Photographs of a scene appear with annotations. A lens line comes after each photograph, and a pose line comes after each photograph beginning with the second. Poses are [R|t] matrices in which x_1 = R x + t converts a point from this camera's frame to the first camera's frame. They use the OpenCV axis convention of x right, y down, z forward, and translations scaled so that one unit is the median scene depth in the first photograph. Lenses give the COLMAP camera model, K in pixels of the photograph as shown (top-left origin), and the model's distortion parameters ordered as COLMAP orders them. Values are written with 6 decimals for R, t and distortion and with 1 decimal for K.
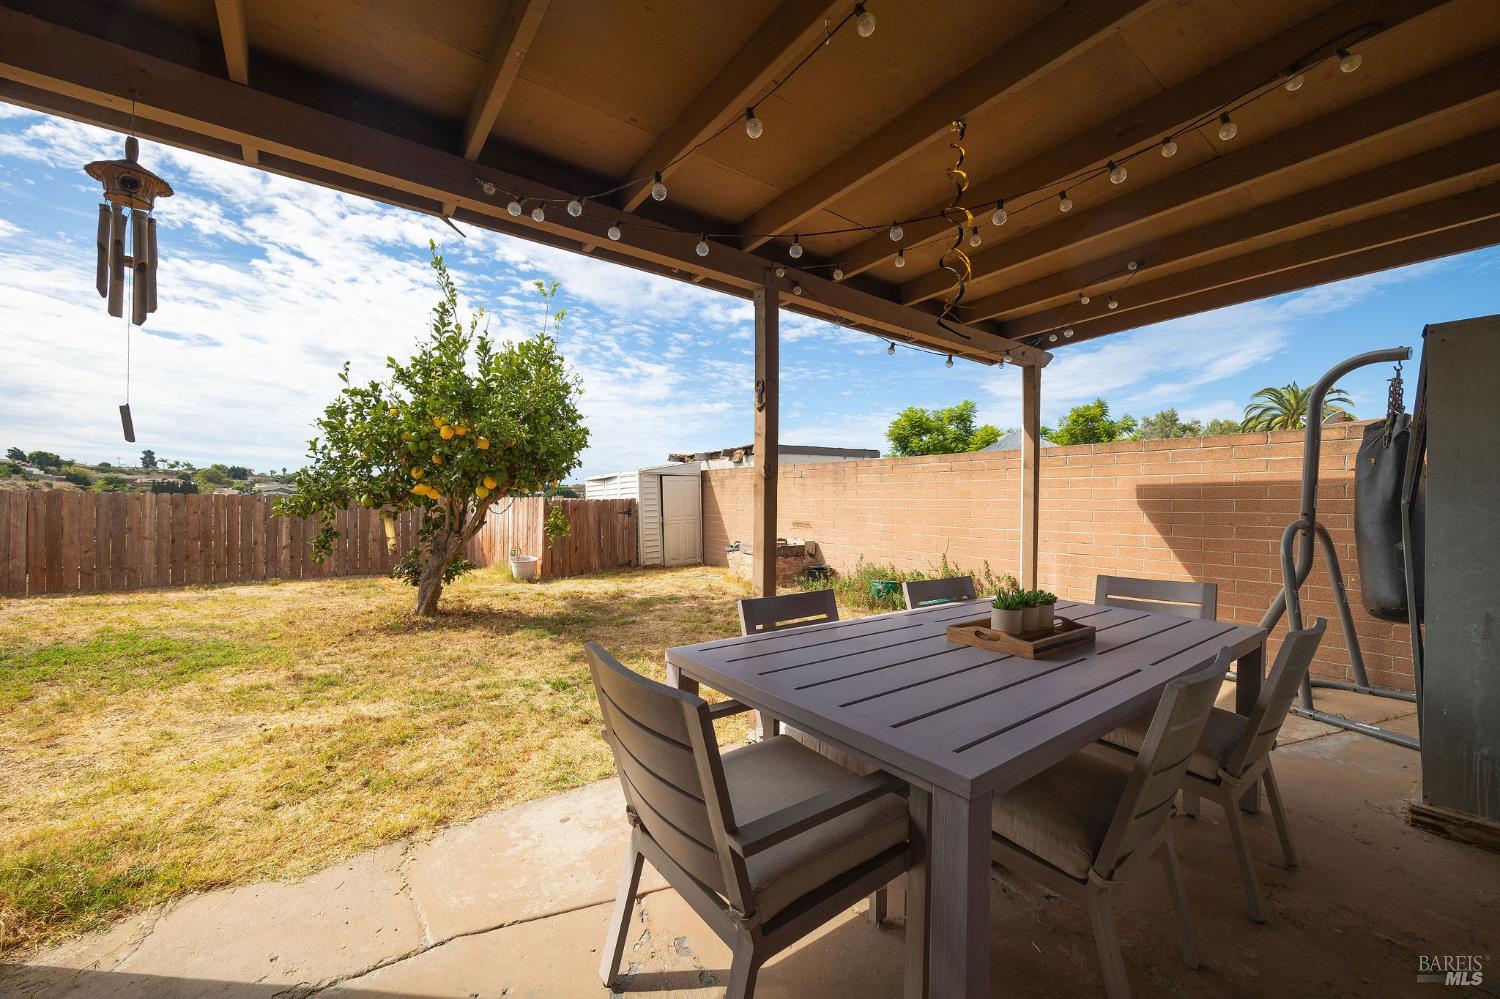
lens RADIAL K [[596.0, 0, 740.2], [0, 596.0, 498.7], [0, 0, 1]] dist [0.005127, 0.000280]
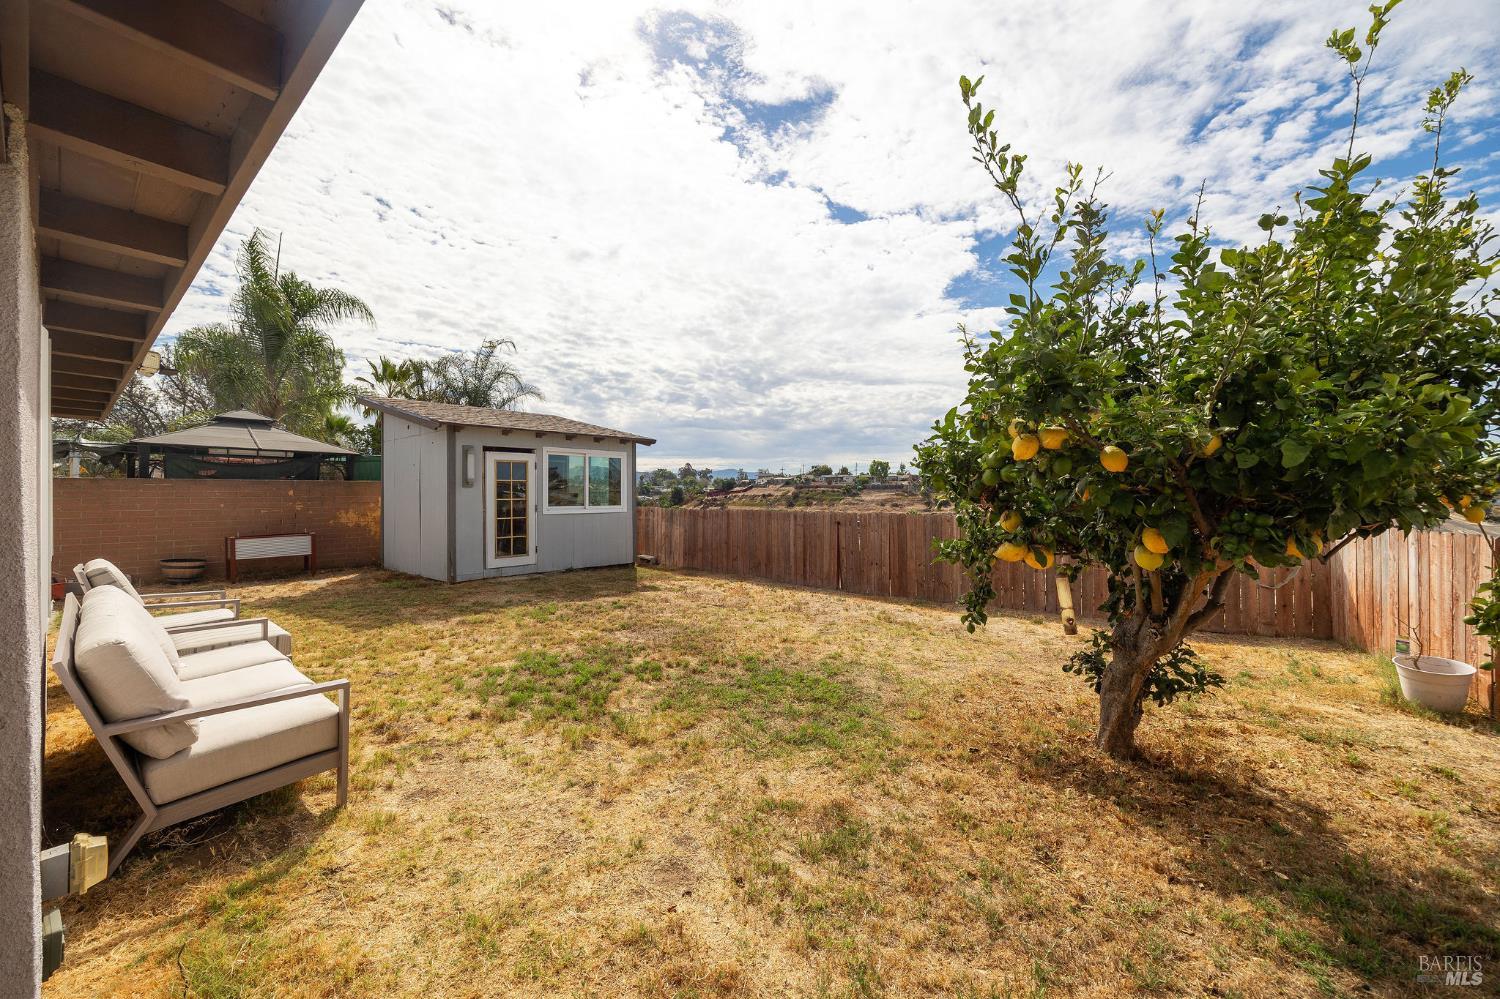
lens RADIAL K [[596.0, 0, 740.2], [0, 596.0, 498.7], [0, 0, 1]] dist [0.005127, 0.000280]
pose [[0.246533, -0.009947, -0.969083, -0.028228], [0.011943, 0.999903, -0.007225, -0.031847], [0.969061, -0.009793, 0.246628, 0.307877]]
